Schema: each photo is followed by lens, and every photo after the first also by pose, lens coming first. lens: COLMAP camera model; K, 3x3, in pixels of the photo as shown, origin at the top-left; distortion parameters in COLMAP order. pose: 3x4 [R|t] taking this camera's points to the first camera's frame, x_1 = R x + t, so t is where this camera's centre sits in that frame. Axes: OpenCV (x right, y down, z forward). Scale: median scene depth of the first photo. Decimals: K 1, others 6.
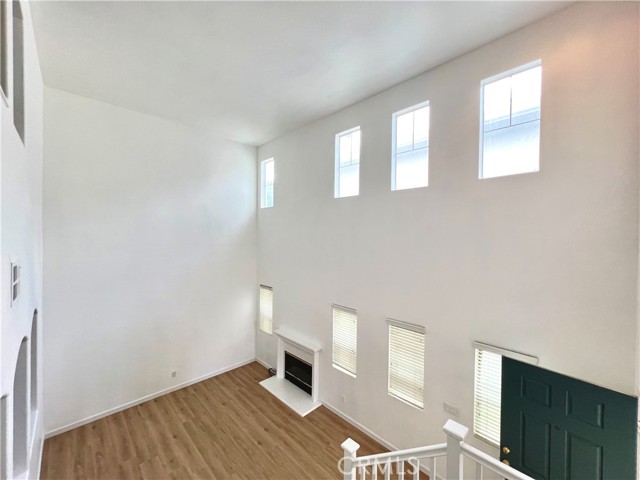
lens RADIAL K [[255.2, 0, 319.8], [0, 255.2, 243.3], [0, 0, 1]] dist [-0.001213, 0.000103]
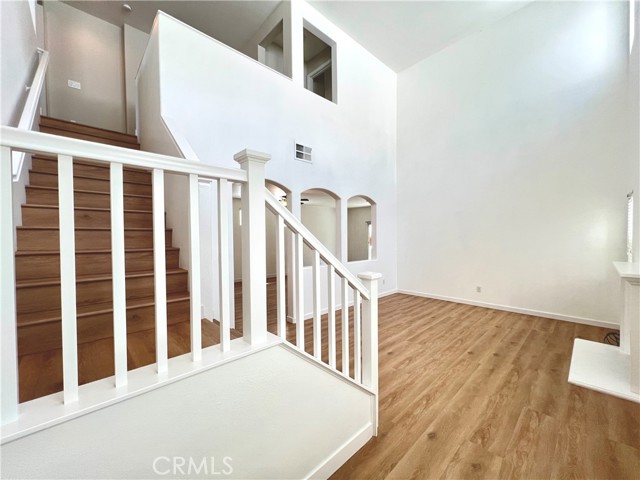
lens RADIAL K [[255.2, 0, 322.0], [0, 255.2, 240.1], [0, 0, 1]] dist [-0.001213, 0.000103]
pose [[-0.023998, -0.000118, -0.999712, 0.515577], [-0.013123, 0.999914, 0.000197, 0.407453], [0.999626, 0.013124, -0.023998, 0.512552]]
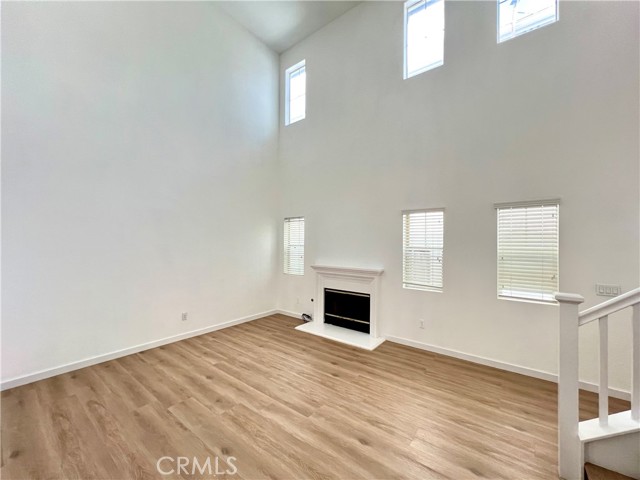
lens RADIAL K [[255.2, 0, 318.7], [0, 255.2, 243.8], [0, 0, 1]] dist [-0.001213, 0.000103]
pose [[0.991596, -0.005331, 0.129264, -0.343452], [0.008131, 0.999743, -0.021139, 0.394028], [-0.129118, 0.022012, 0.991385, 0.260815]]
